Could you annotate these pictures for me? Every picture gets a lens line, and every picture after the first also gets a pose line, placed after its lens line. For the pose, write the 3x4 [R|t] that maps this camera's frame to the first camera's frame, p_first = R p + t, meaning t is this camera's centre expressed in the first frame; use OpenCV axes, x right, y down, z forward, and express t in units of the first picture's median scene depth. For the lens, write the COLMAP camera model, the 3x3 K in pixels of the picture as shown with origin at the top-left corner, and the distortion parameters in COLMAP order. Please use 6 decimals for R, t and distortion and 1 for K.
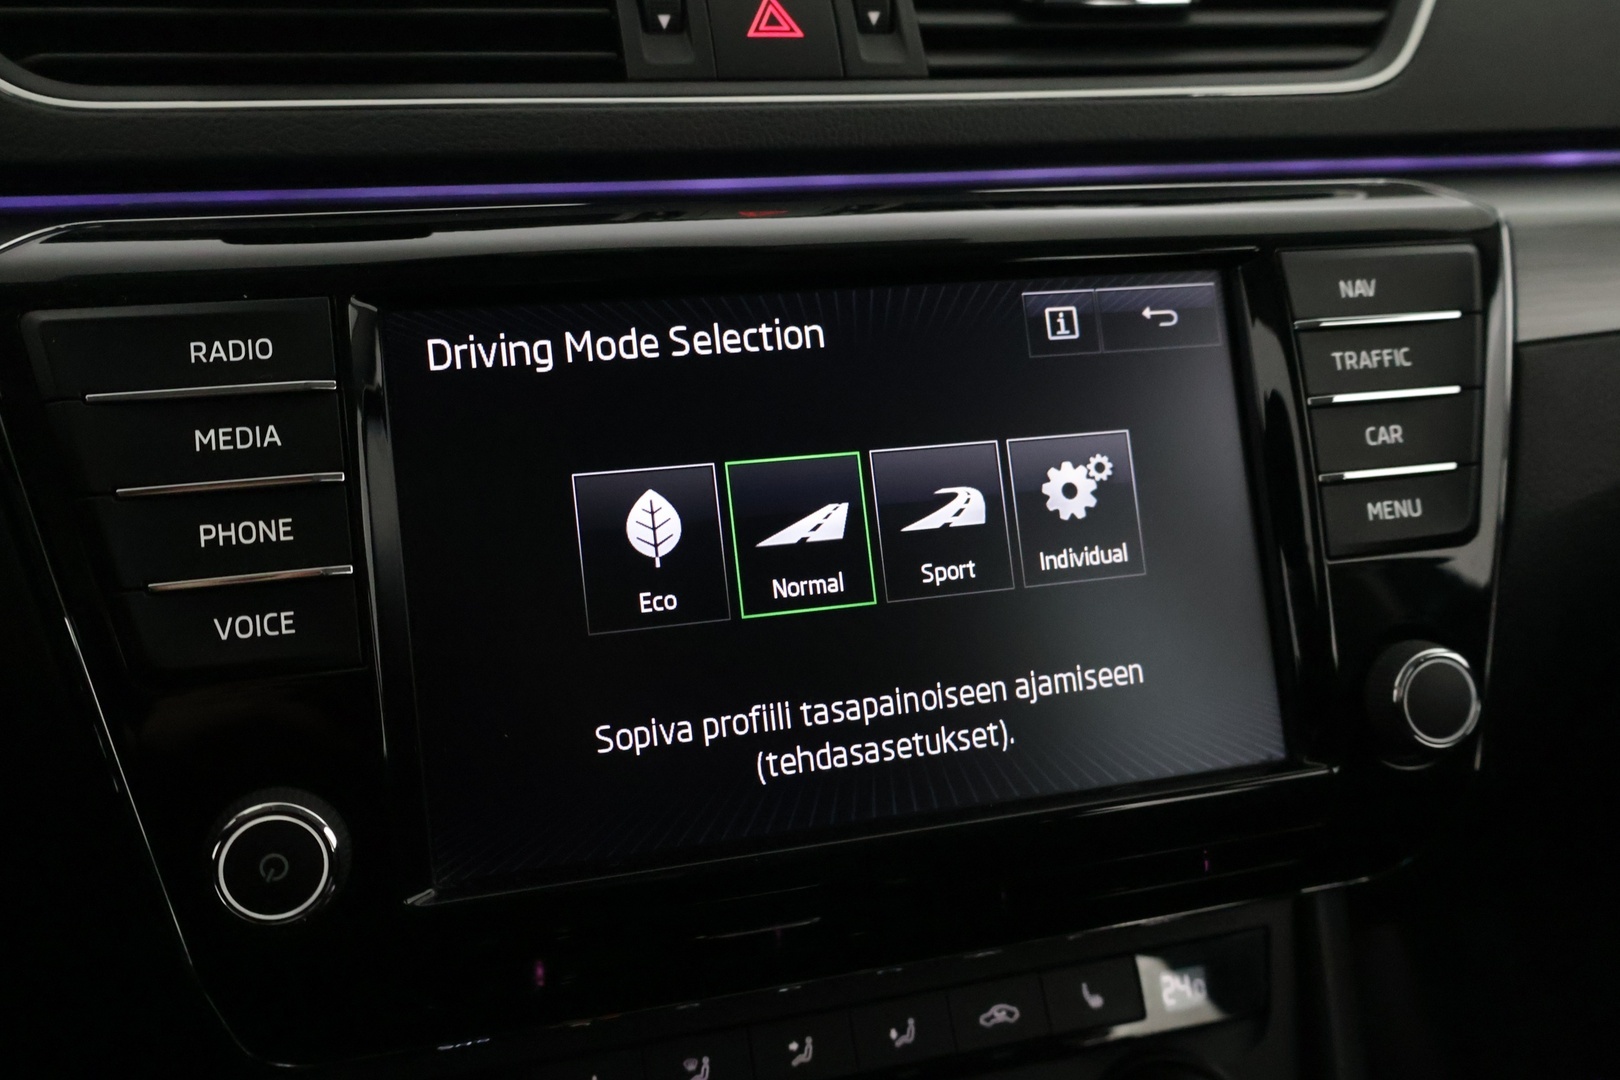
lens RADIAL K [[1494.5, 0, 816.3], [0, 1494.5, 541.8], [0, 0, 1]] dist [0.002427, -0.007211]
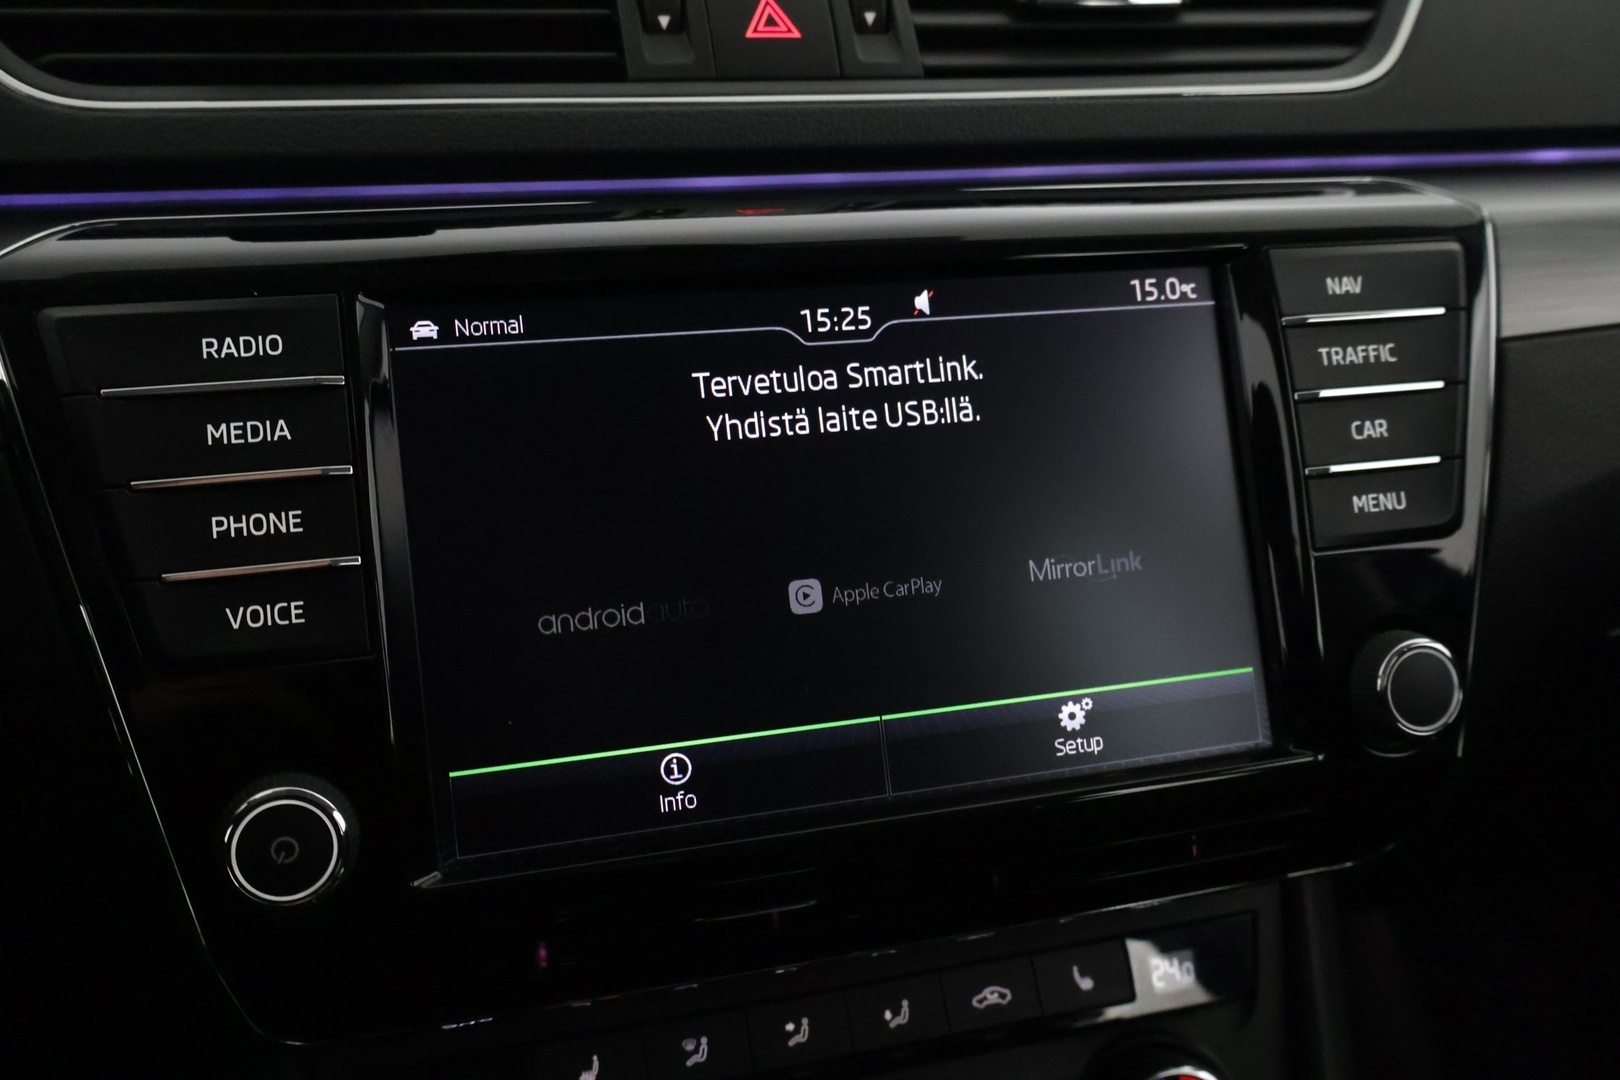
lens RADIAL K [[1492.7, 0, 813.0], [0, 1492.7, 538.0], [0, 0, 1]] dist [-0.001546, 0.004079]
pose [[0.999999, 0.001194, 0.000037, -0.000018], [-0.001194, 0.999985, 0.005367, -0.002221], [-0.000031, -0.005368, 0.999986, -0.019251]]
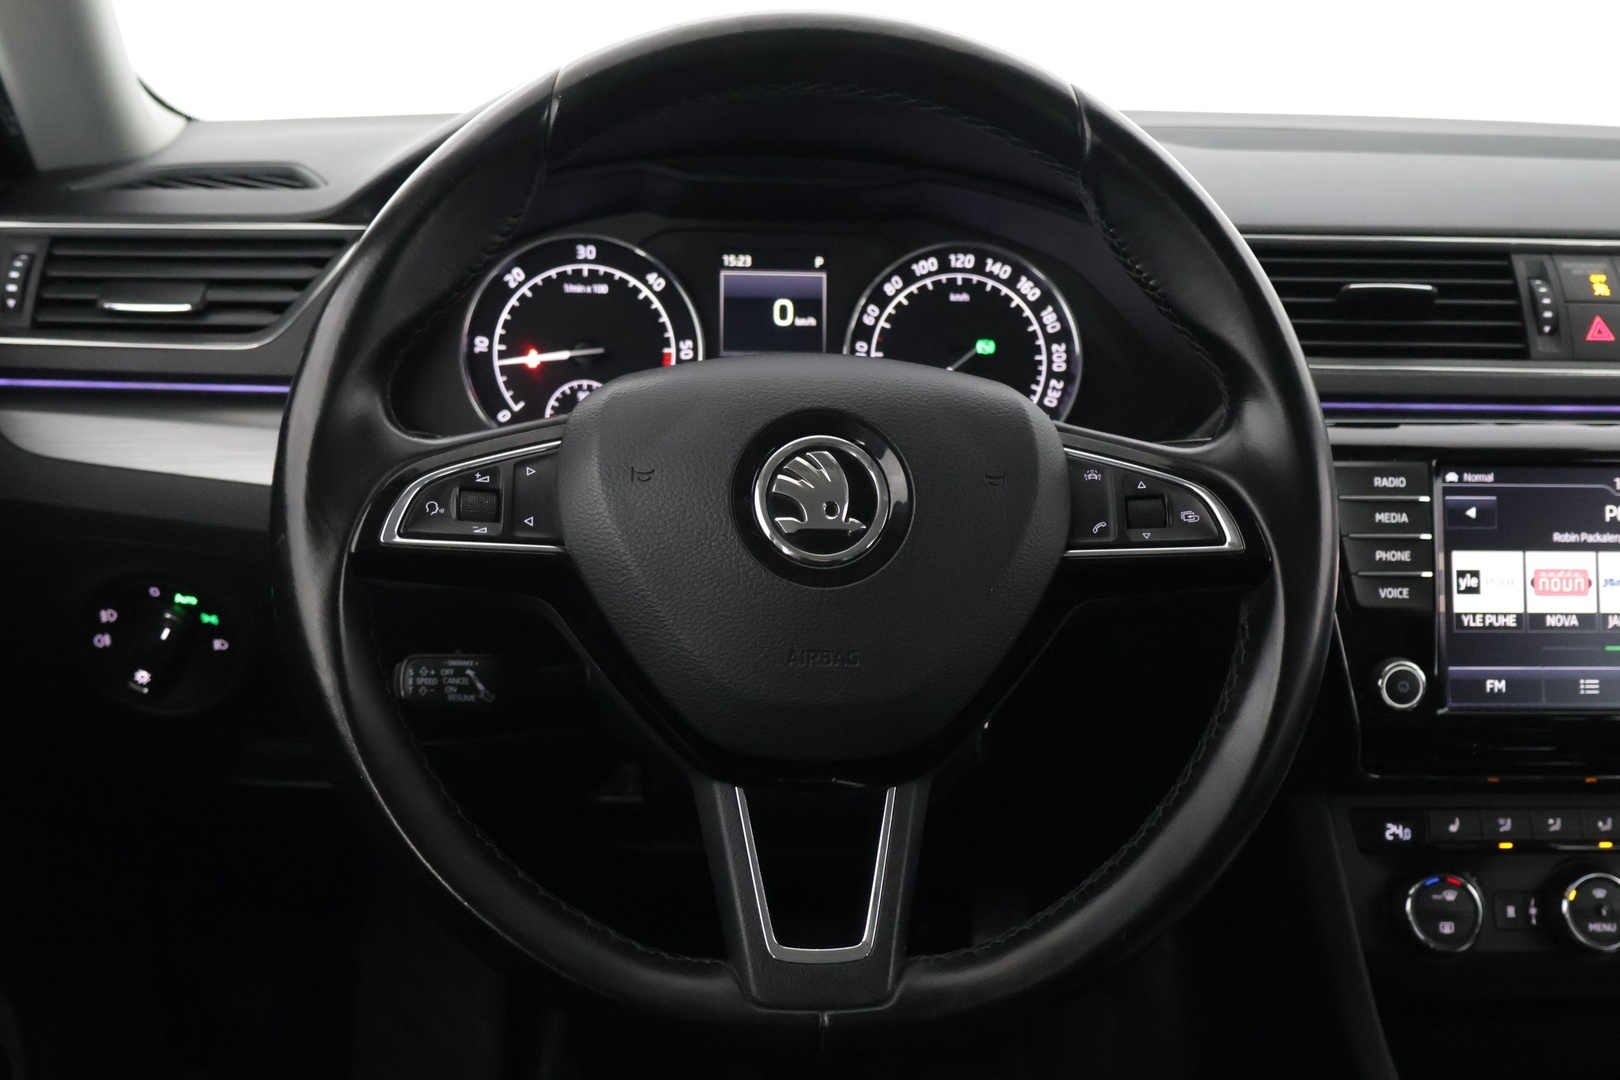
lens RADIAL K [[1773.7, 0, 819.7], [0, 1773.7, 543.3], [0, 0, 1]] dist [0.002509, 0.031535]
pose [[0.976099, 0.101607, -0.192113, -0.605823], [-0.100043, 0.994823, 0.017853, 0.013042], [0.192932, 0.001793, 0.981210, -1.708487]]
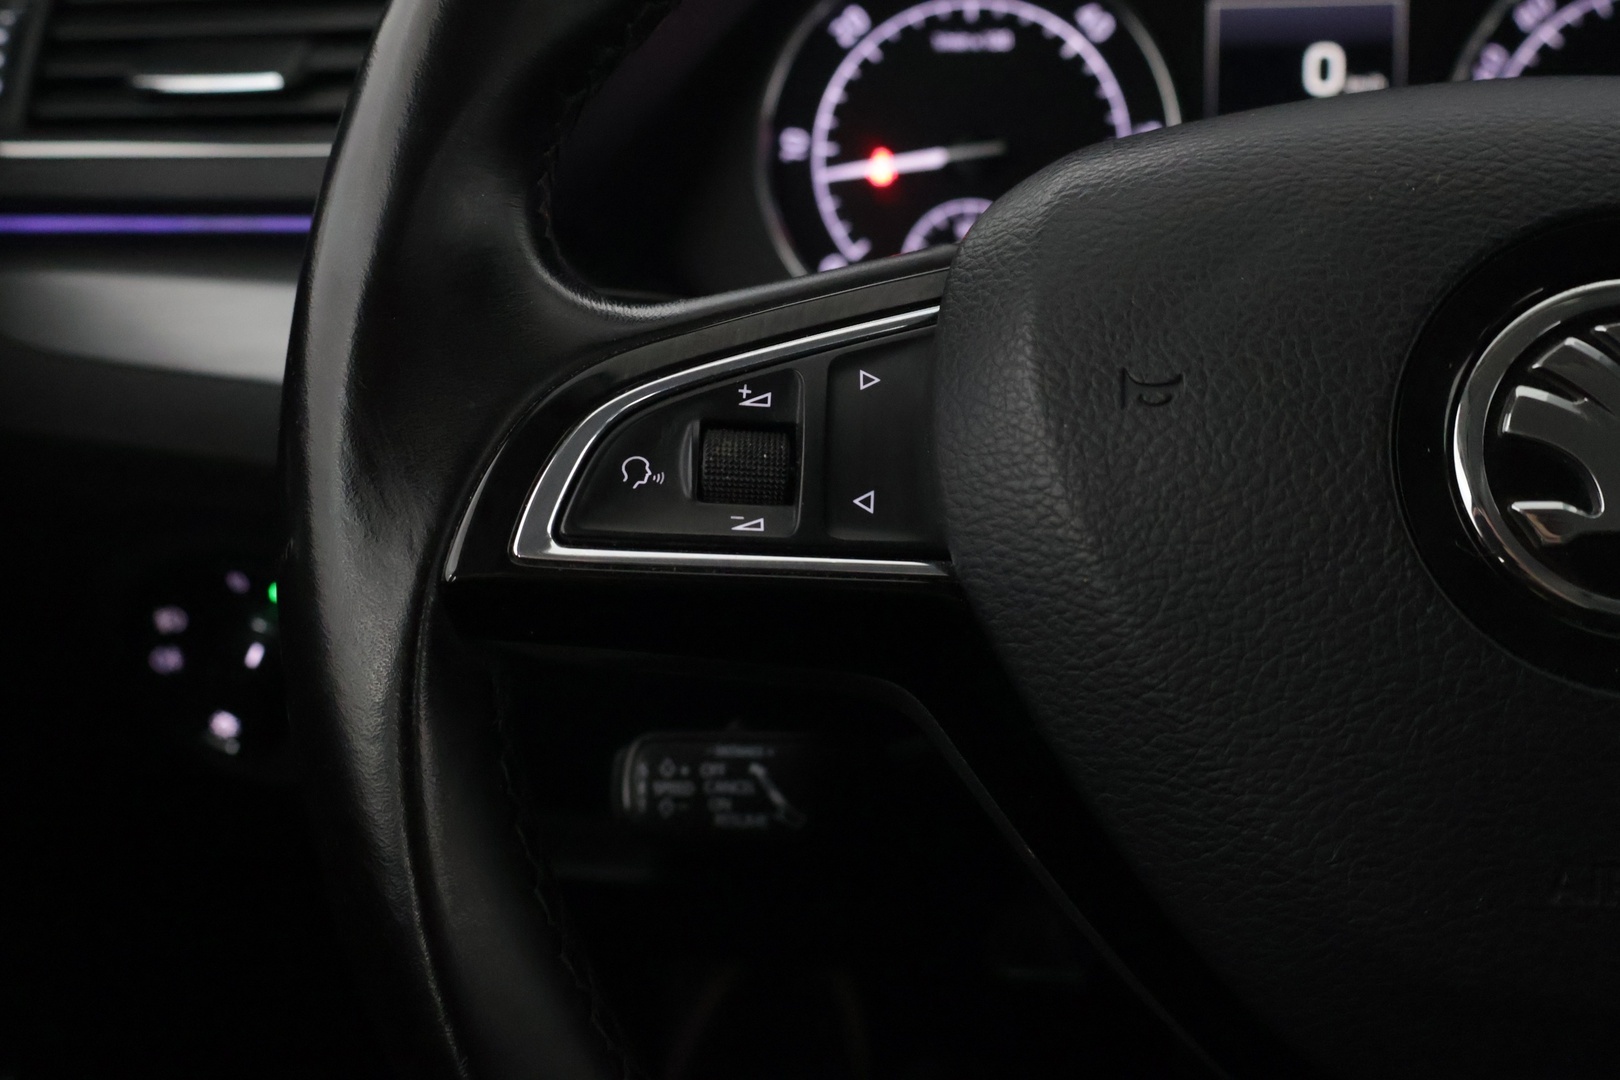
lens RADIAL K [[1773.7, 0, 819.7], [0, 1773.7, 543.3], [0, 0, 1]] dist [0.002509, 0.031535]
pose [[0.918889, 0.123735, -0.374611, -1.002554], [-0.088620, 0.990014, 0.109628, -0.012096], [0.384435, -0.067538, 0.920678, -0.626314]]
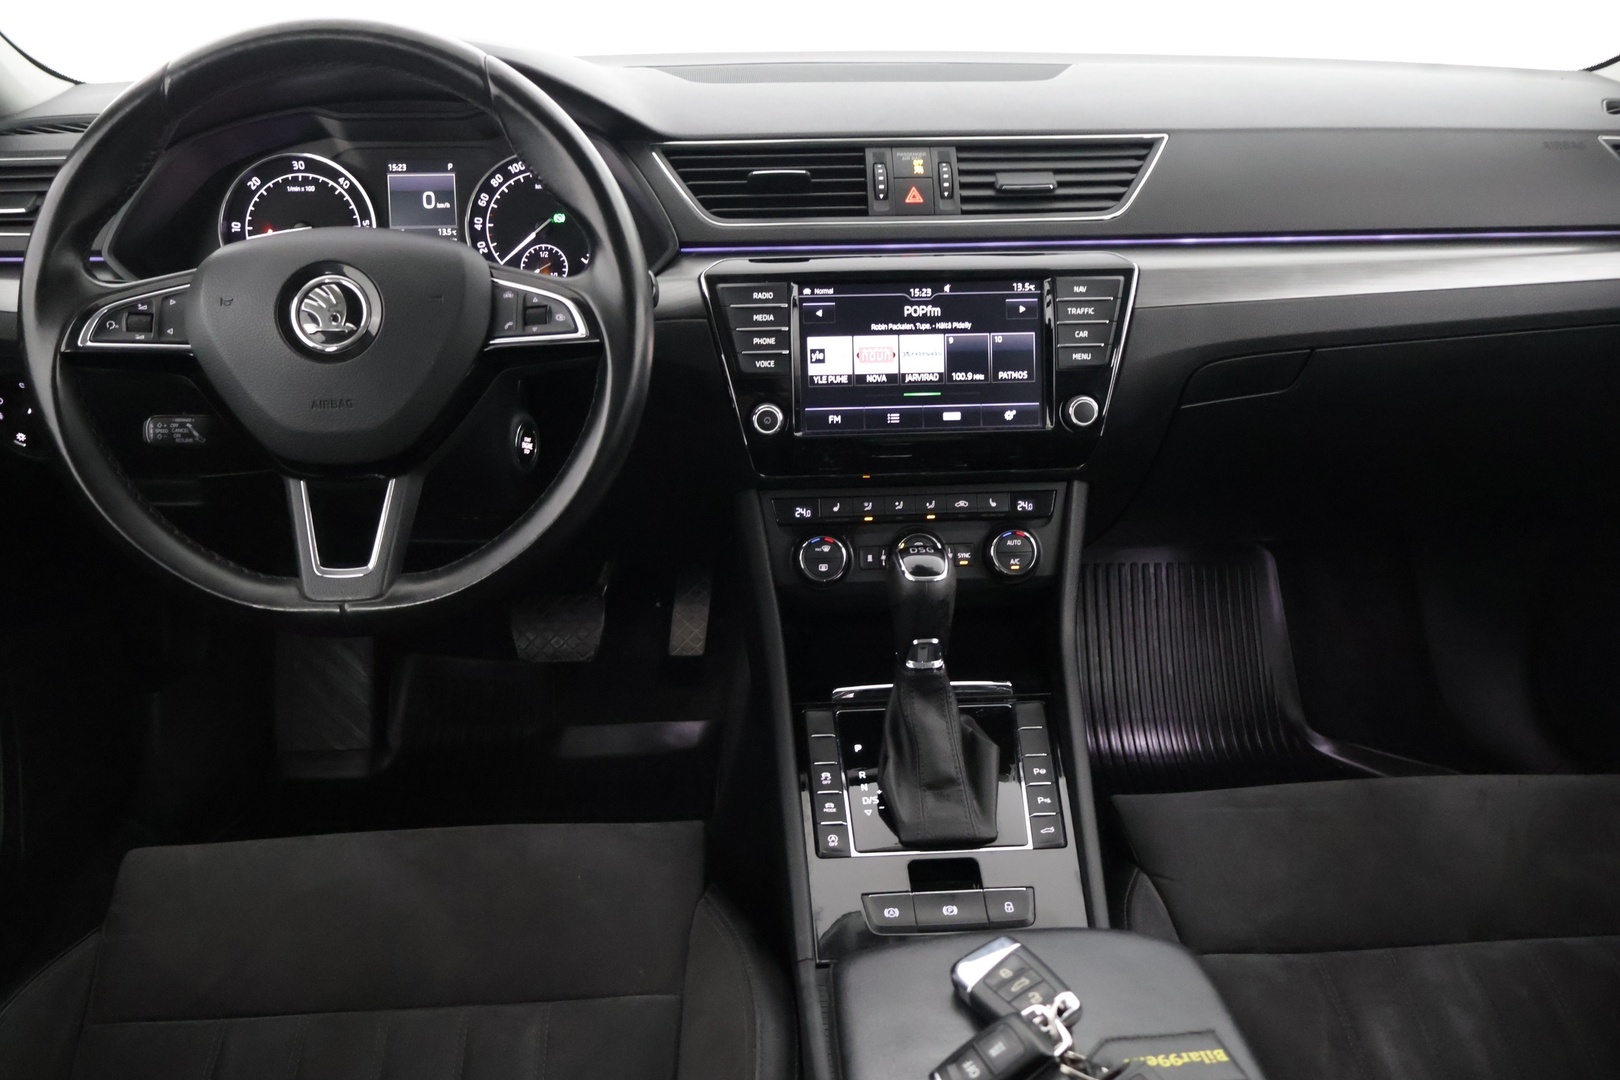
lens RADIAL K [[1340.8, 0, 810.0], [0, 1340.8, 540.0], [0, 0, 1]] dist [-0.008818, 0.007306]
pose [[0.975750, 0.098654, -0.195396, 0.418893], [-0.070751, 0.986903, 0.144973, -0.007538], [0.207139, -0.127633, 0.969950, -2.124423]]
